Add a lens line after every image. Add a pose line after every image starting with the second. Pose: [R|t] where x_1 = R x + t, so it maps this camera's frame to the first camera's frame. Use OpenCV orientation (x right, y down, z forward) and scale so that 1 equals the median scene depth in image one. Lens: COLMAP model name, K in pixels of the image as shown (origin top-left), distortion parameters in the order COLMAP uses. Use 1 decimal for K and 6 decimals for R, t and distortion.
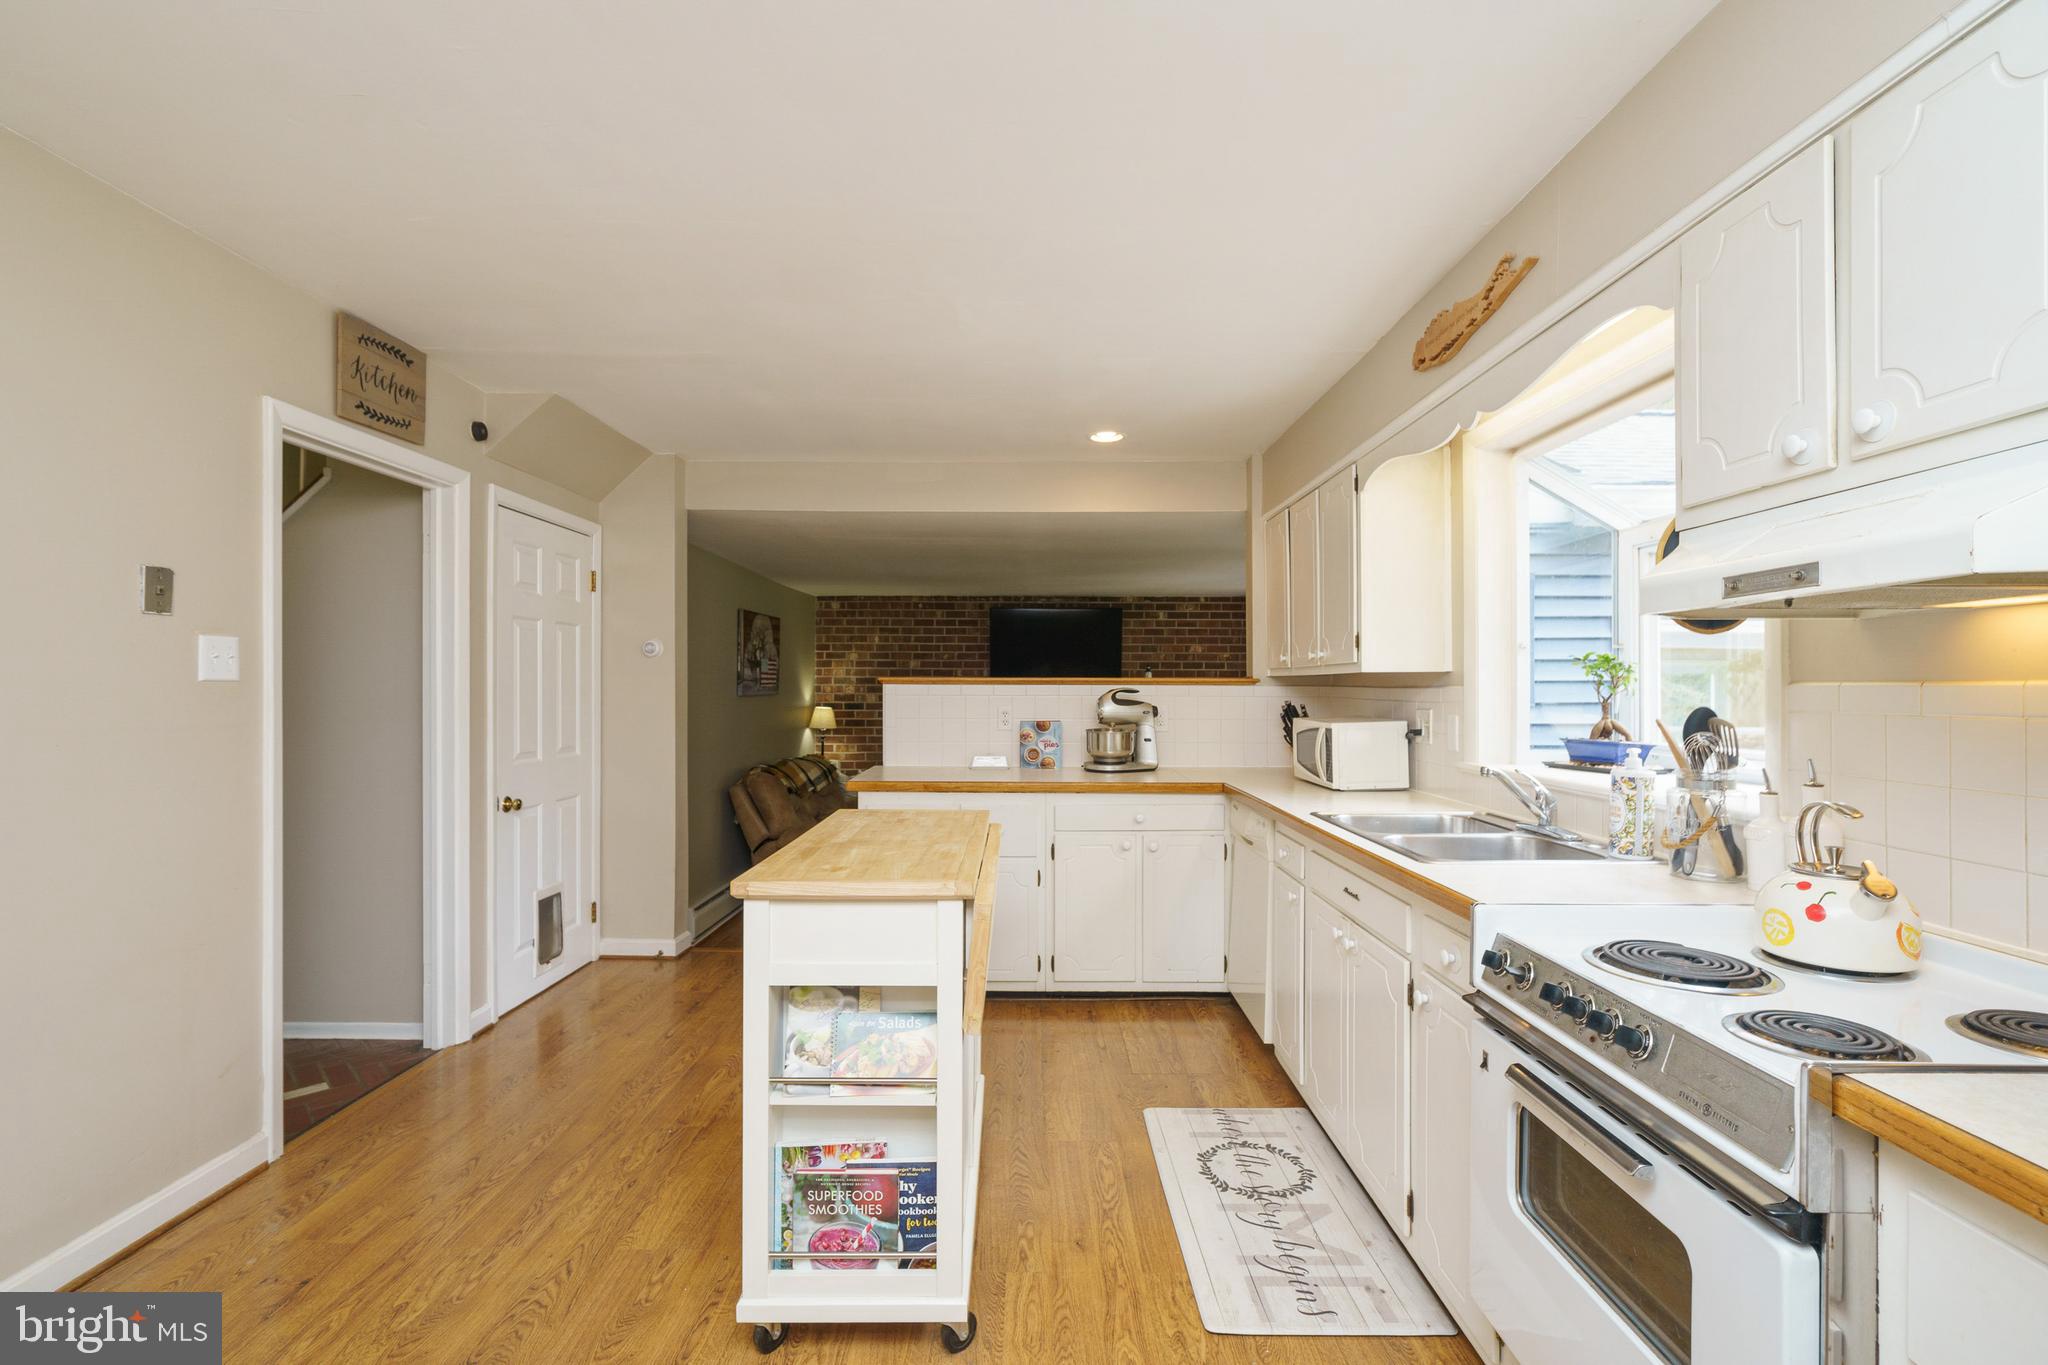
lens RADIAL K [[941.5, 0, 1030.5], [0, 941.5, 687.8], [0, 0, 1]] dist [0.001270, -0.001246]
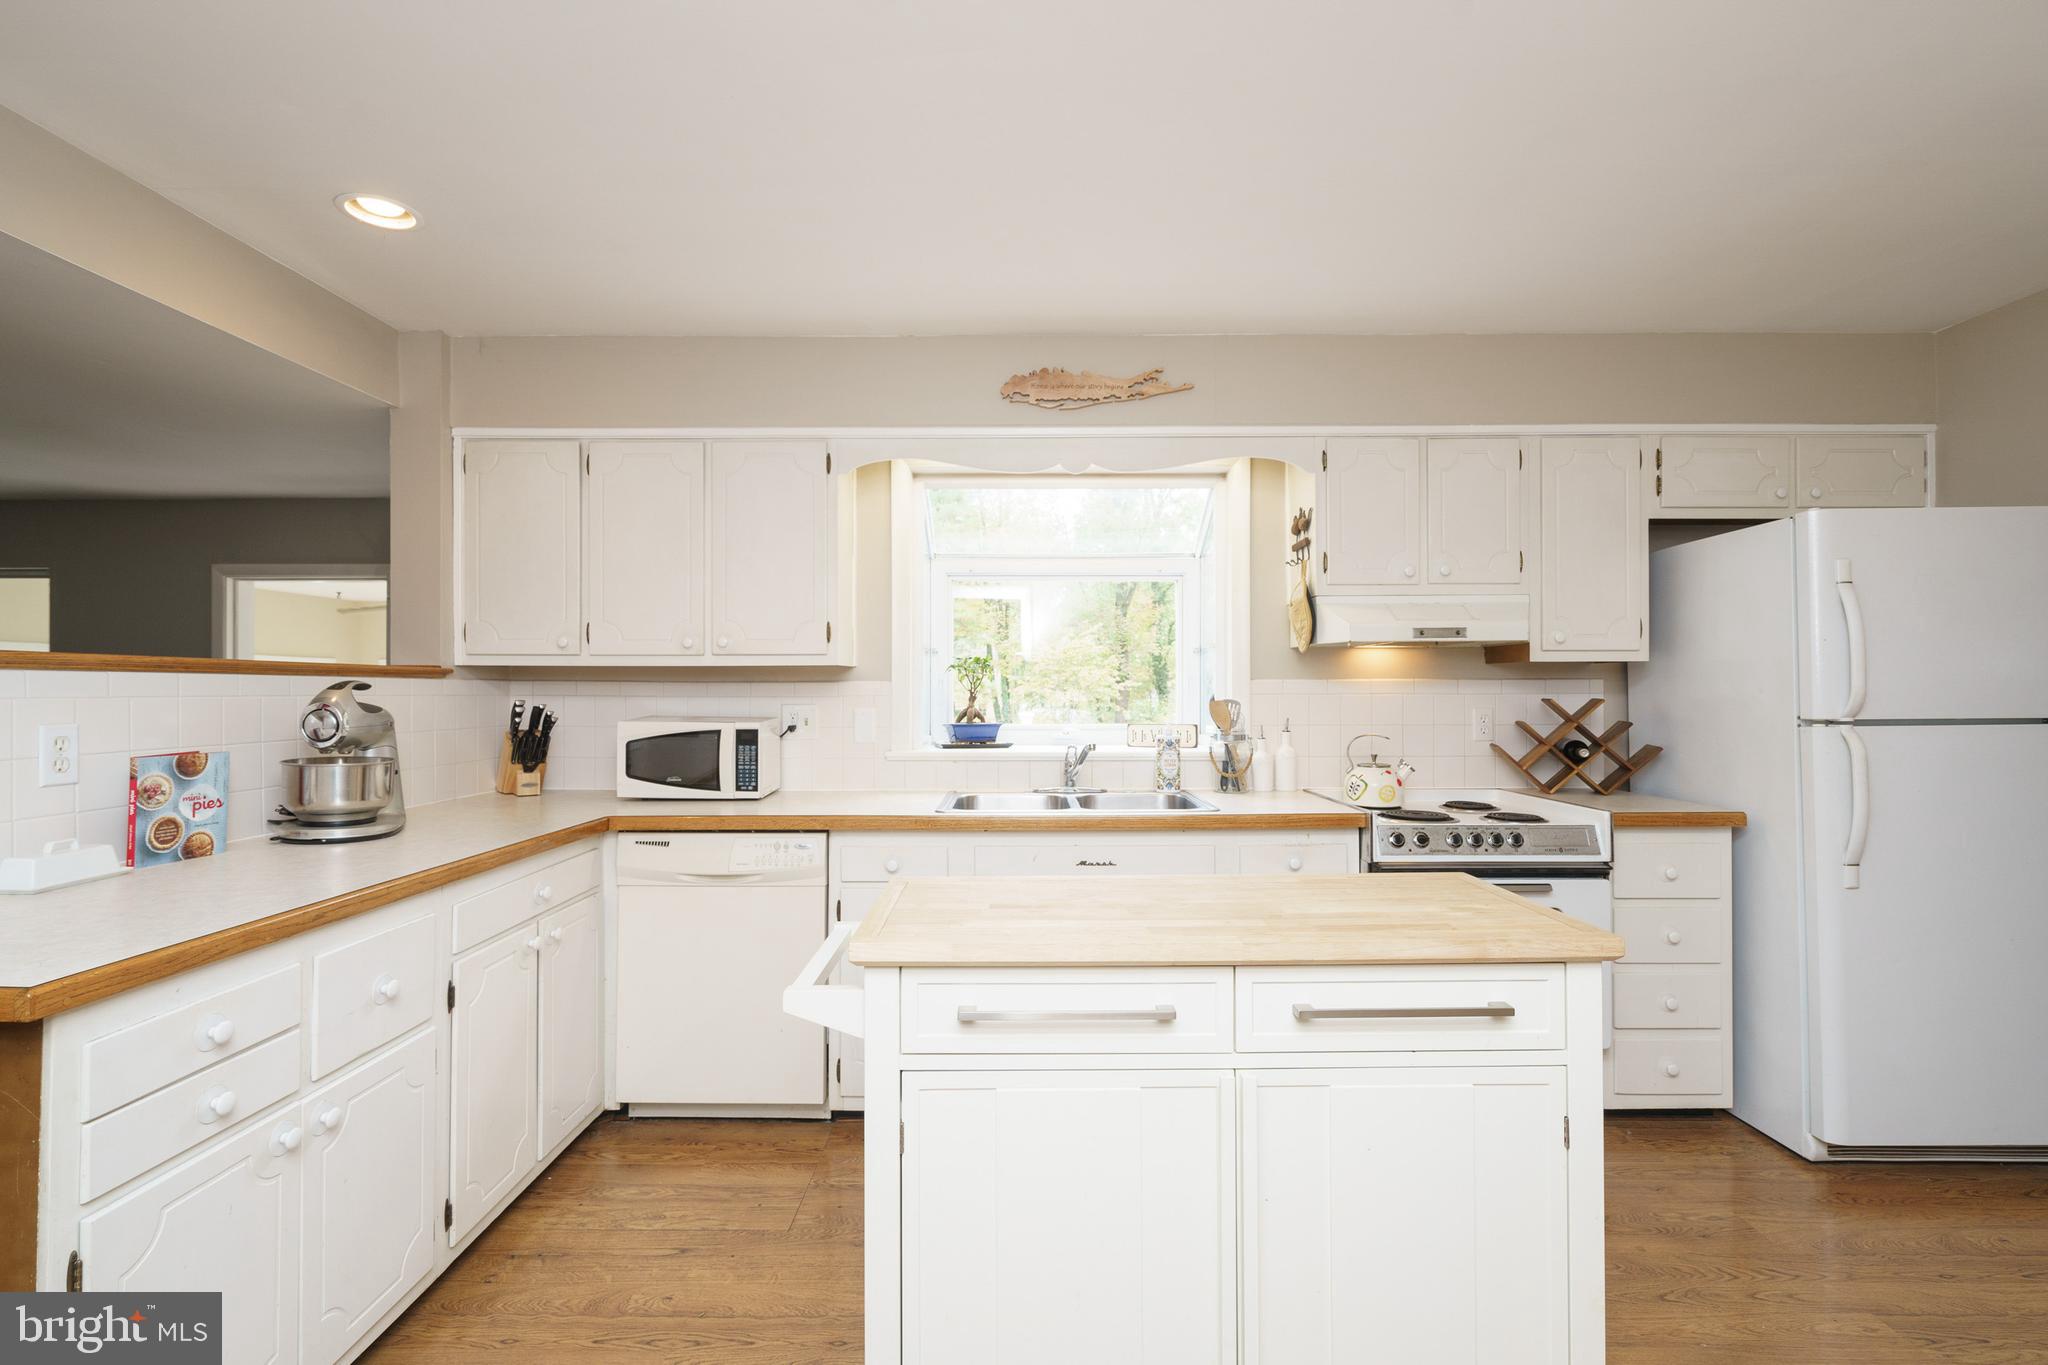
lens RADIAL K [[941.5, 0, 1022.3], [0, 941.5, 674.0], [0, 0, 1]] dist [0.001270, -0.001246]
pose [[-0.003784, 0.013530, 0.999901, -0.217638], [0.001379, 0.999908, -0.013525, 0.002116], [-0.999992, 0.001328, -0.003803, 0.302249]]
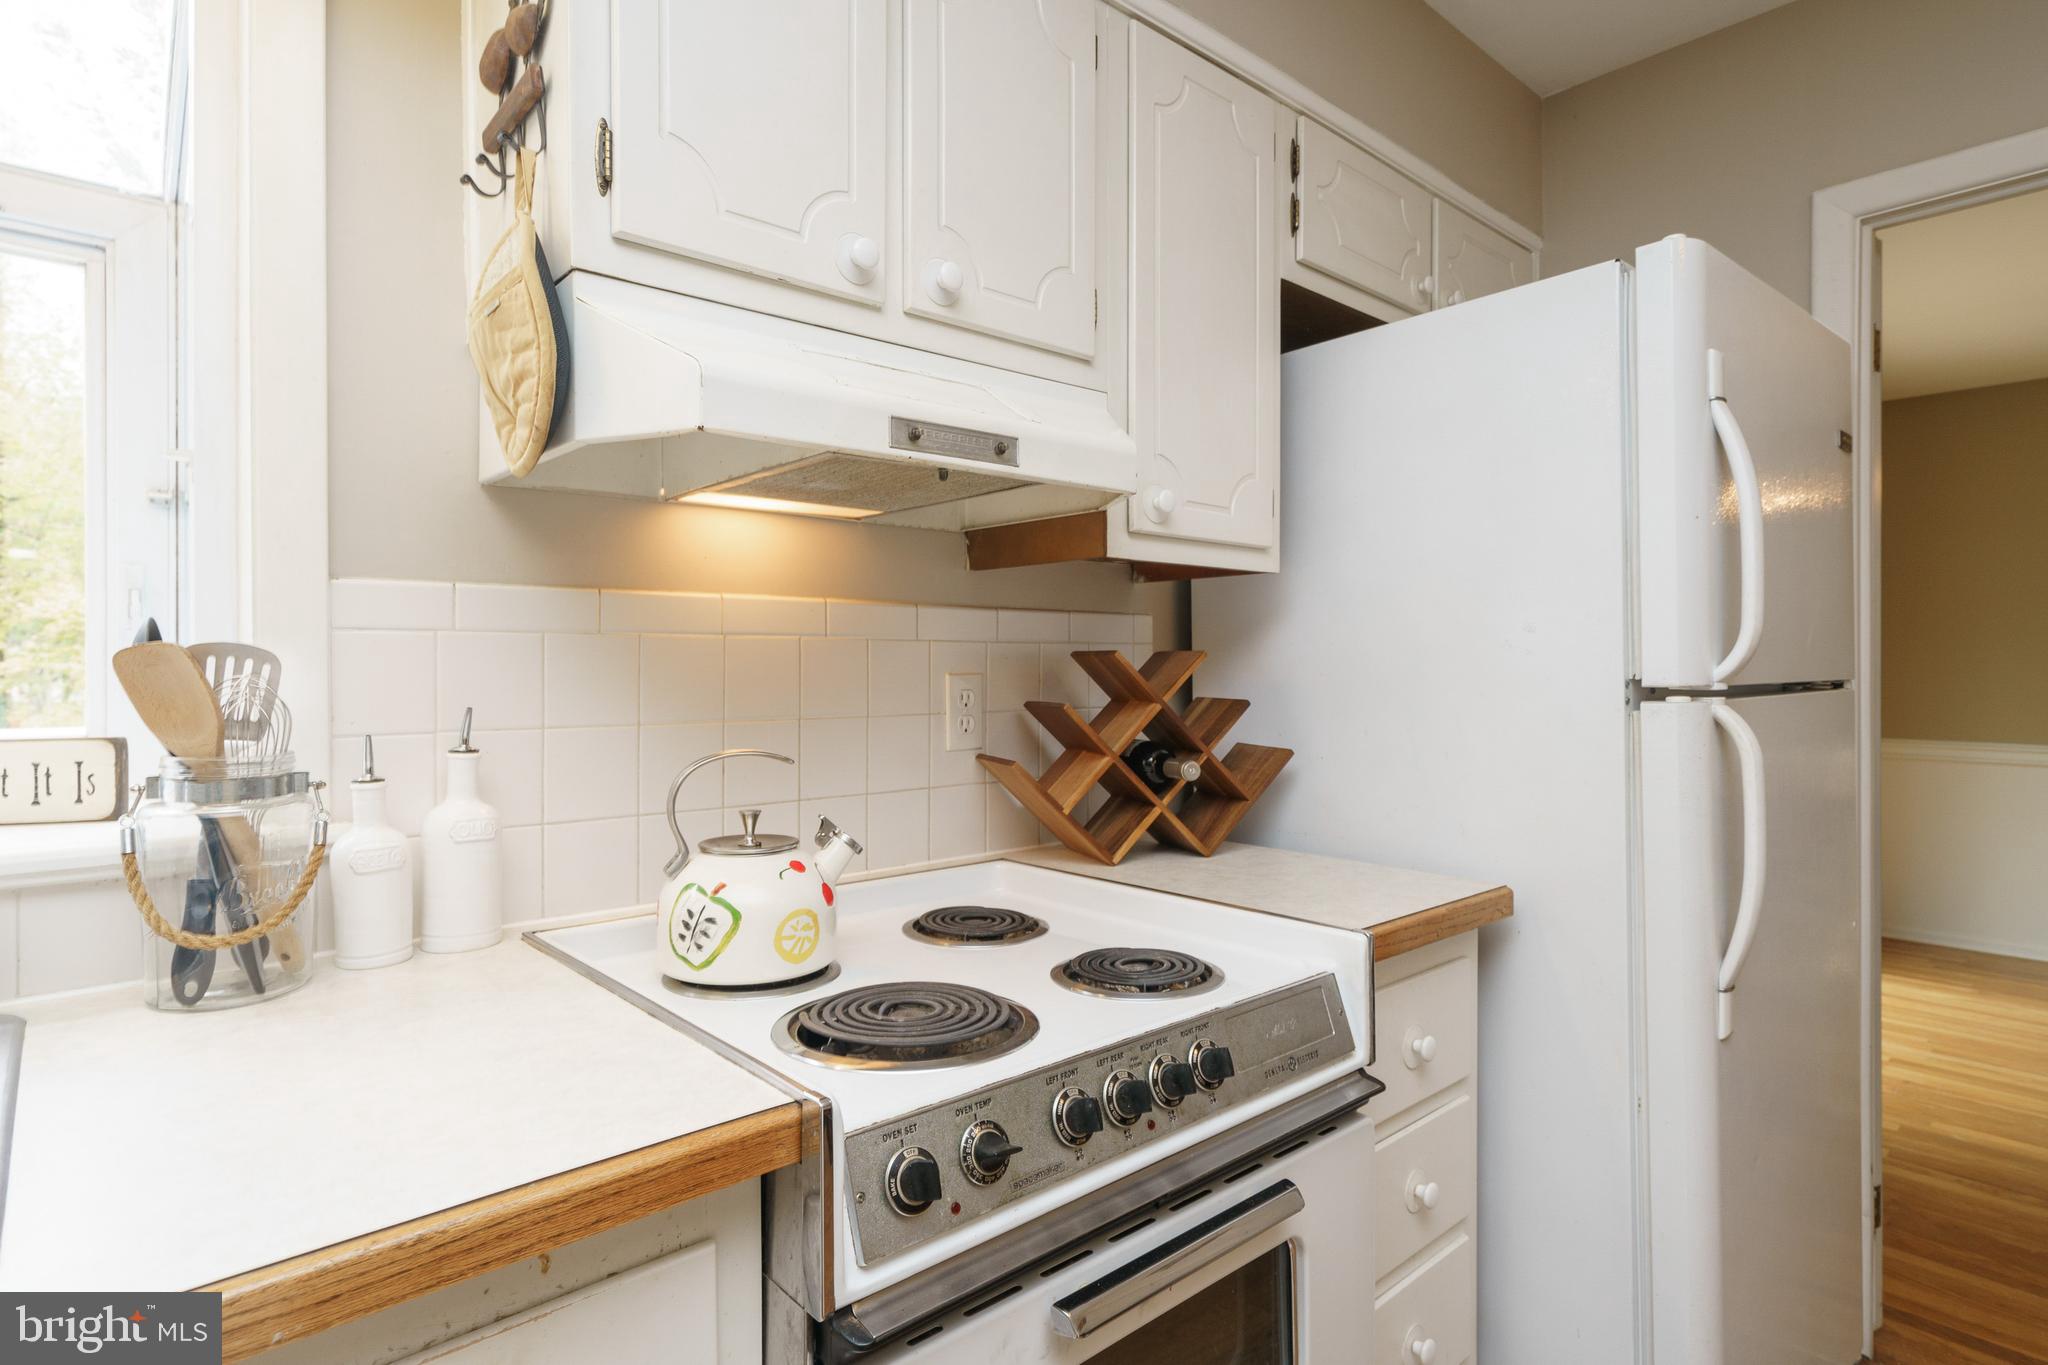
lens RADIAL K [[1051.8, 0, 1022.1], [0, 1051.8, 674.7], [0, 0, 1]] dist [0.001365, 0.000262]
pose [[-0.666998, -0.008668, 0.745009, 0.018157], [-0.001561, 0.999946, 0.010237, 0.009357], [-0.745058, 0.005665, -0.666976, 0.230044]]
